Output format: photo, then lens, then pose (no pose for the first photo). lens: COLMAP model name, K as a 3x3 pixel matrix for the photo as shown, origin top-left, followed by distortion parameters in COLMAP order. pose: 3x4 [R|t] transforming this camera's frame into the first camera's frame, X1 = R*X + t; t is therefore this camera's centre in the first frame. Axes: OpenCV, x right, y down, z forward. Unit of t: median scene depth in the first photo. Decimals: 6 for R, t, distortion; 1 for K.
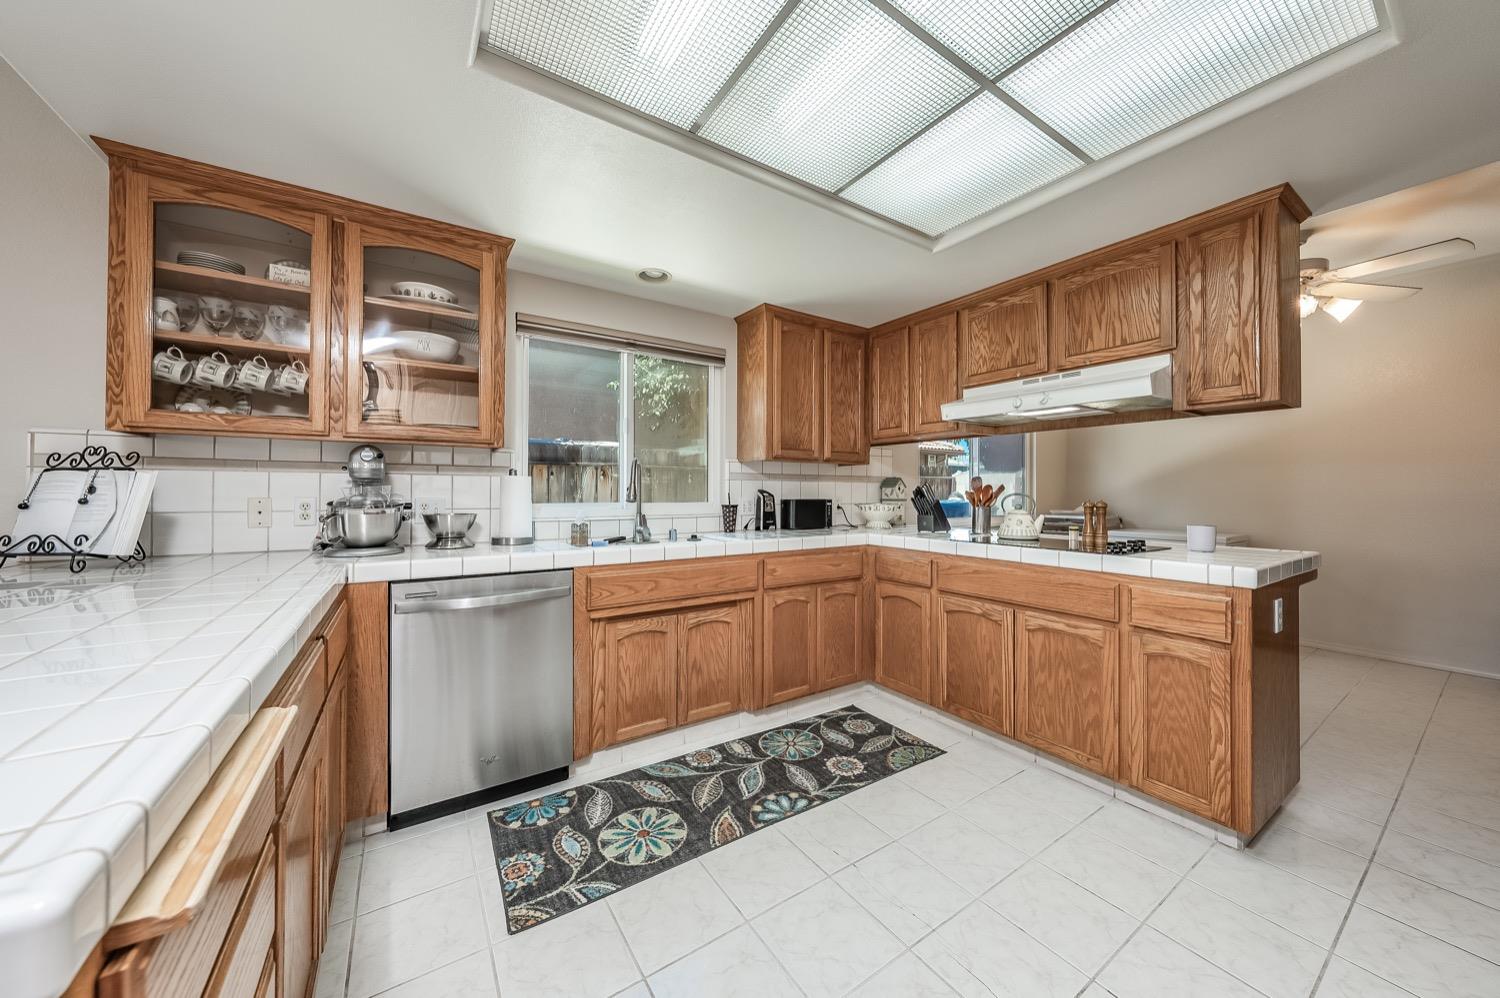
lens RADIAL K [[518.3, 0, 745.7], [0, 518.3, 487.2], [0, 0, 1]] dist [-0.002773, -0.000031]
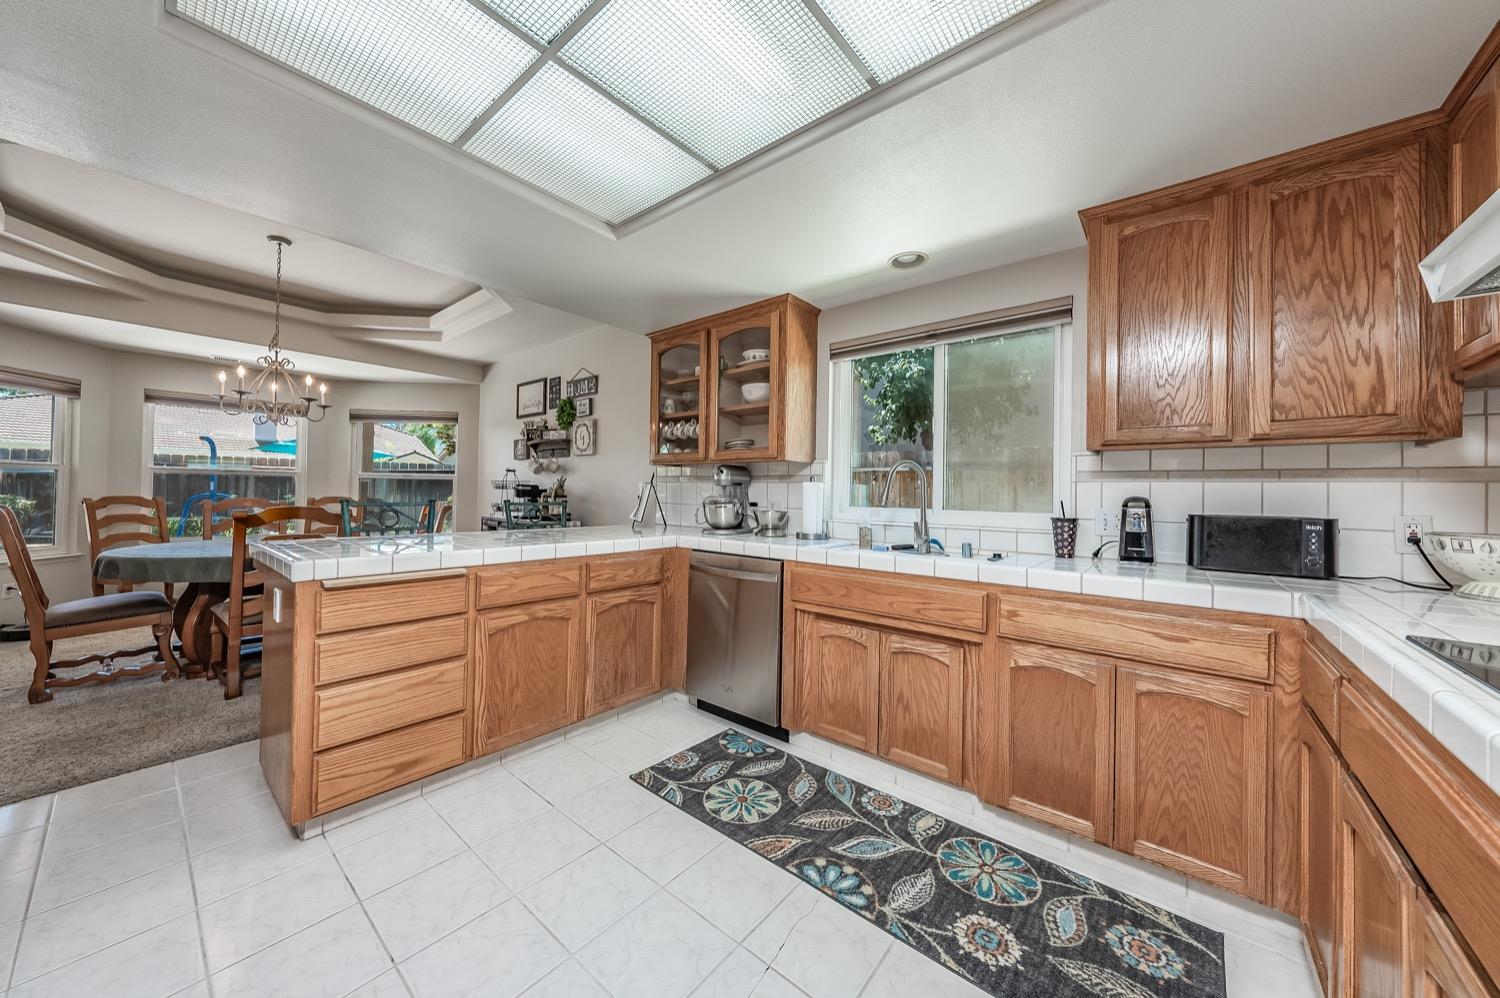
lens RADIAL K [[518.3, 0, 745.7], [0, 518.3, 487.2], [0, 0, 1]] dist [-0.002773, -0.000031]
pose [[0.290068, -0.010699, -0.956946, 0.710082], [-0.008381, 0.999871, -0.013719, 0.008084], [0.956969, 0.012000, 0.289941, 0.541648]]
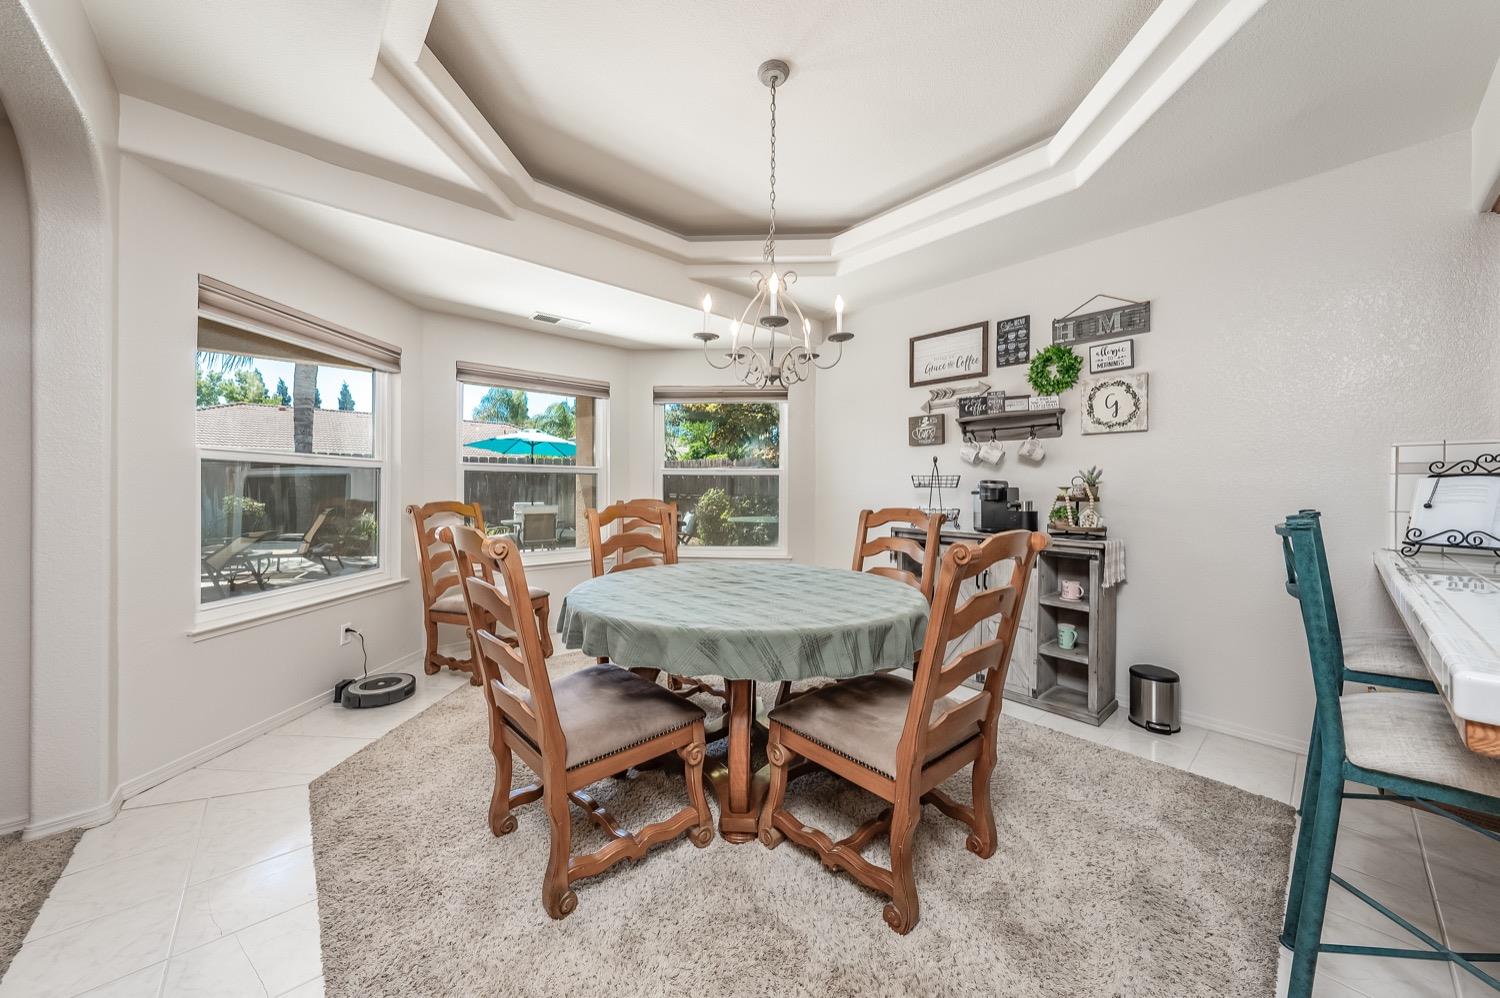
lens RADIAL K [[518.3, 0, 745.7], [0, 518.3, 487.2], [0, 0, 1]] dist [-0.002773, -0.000031]
pose [[0.145237, -0.002127, -0.989395, -0.290399], [-0.000780, 0.999997, -0.002264, -0.002522], [0.989397, 0.001100, 0.145235, -0.559159]]
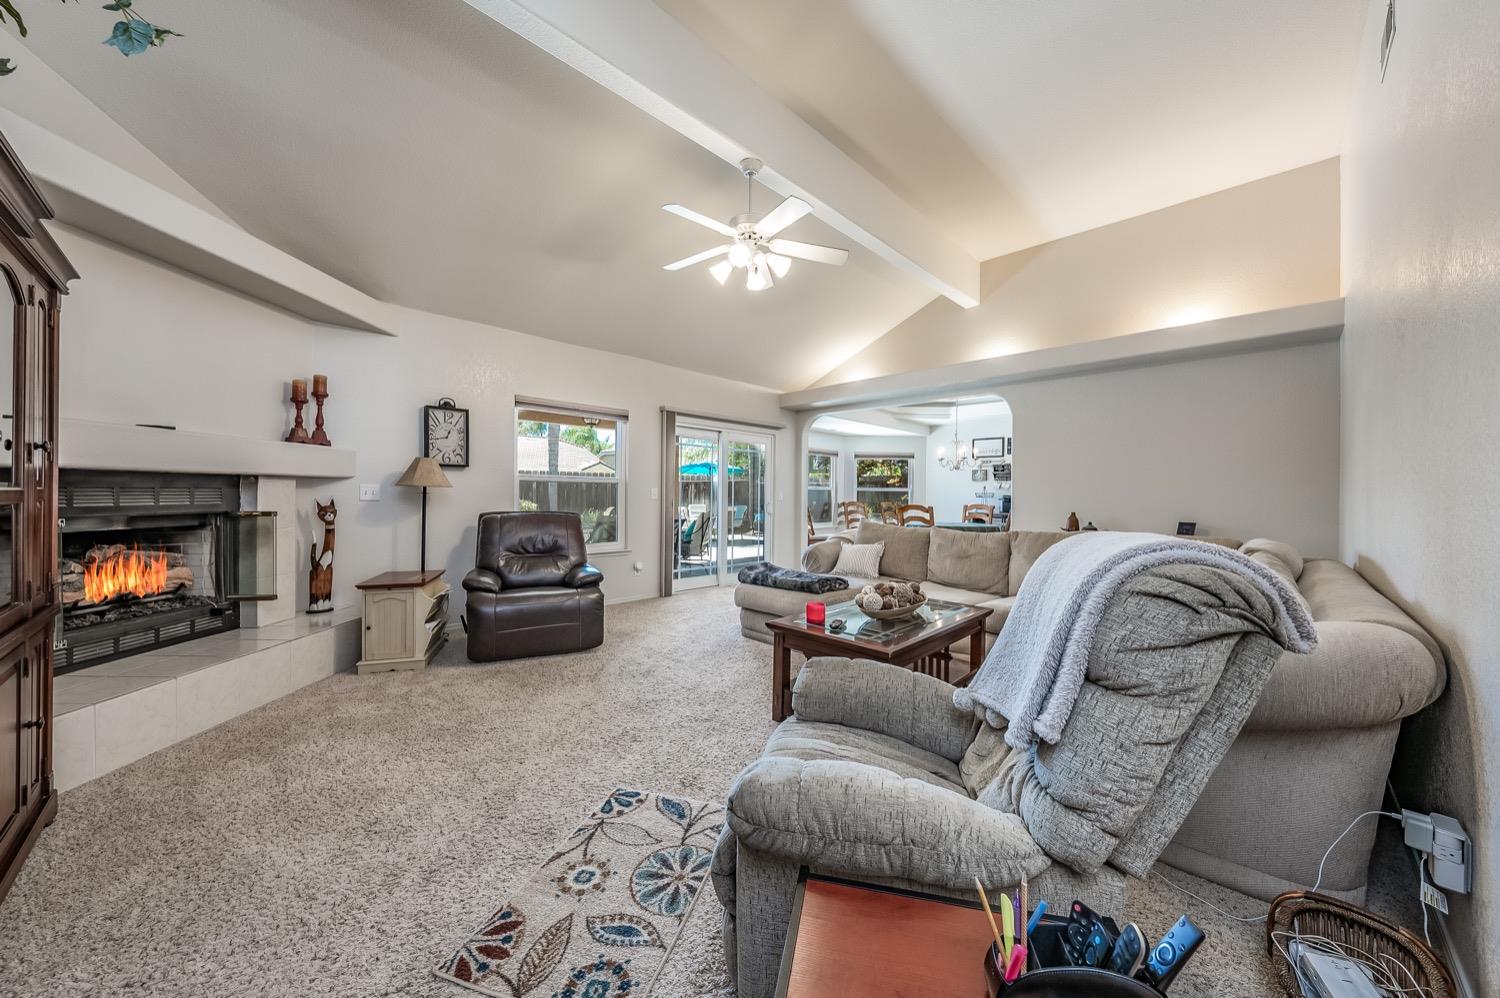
lens RADIAL K [[518.3, 0, 745.7], [0, 518.3, 487.2], [0, 0, 1]] dist [-0.002773, -0.000031]
pose [[0.194929, -0.012967, -0.980732, 1.979959], [-0.005155, 0.999885, -0.014245, -0.017714], [0.980804, 0.007832, 0.194840, -2.472722]]
